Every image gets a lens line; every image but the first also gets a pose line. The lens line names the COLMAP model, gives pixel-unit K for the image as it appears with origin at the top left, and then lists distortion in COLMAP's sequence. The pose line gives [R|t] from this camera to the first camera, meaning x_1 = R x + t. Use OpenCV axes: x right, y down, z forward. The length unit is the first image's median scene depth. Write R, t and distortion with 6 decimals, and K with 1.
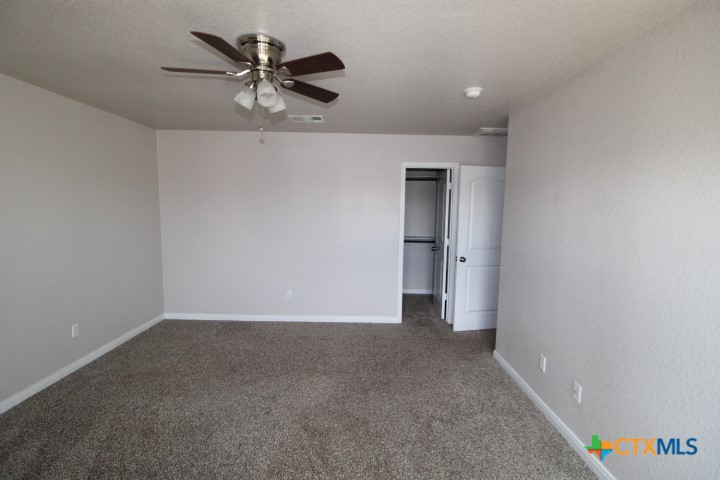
lens RADIAL K [[333.3, 0, 363.3], [0, 333.3, 243.8], [0, 0, 1]] dist [-0.004932, -0.007619]
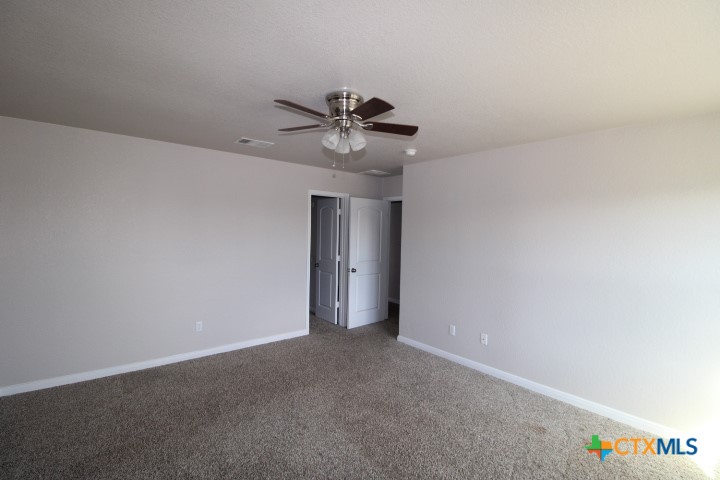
lens RADIAL K [[333.3, 0, 361.3], [0, 333.3, 240.9], [0, 0, 1]] dist [-0.004932, -0.007619]
pose [[0.766755, -0.019738, 0.641636, -0.485967], [0.063124, 0.997001, -0.044763, -0.008862], [-0.638829, 0.074825, 0.765702, 0.029732]]
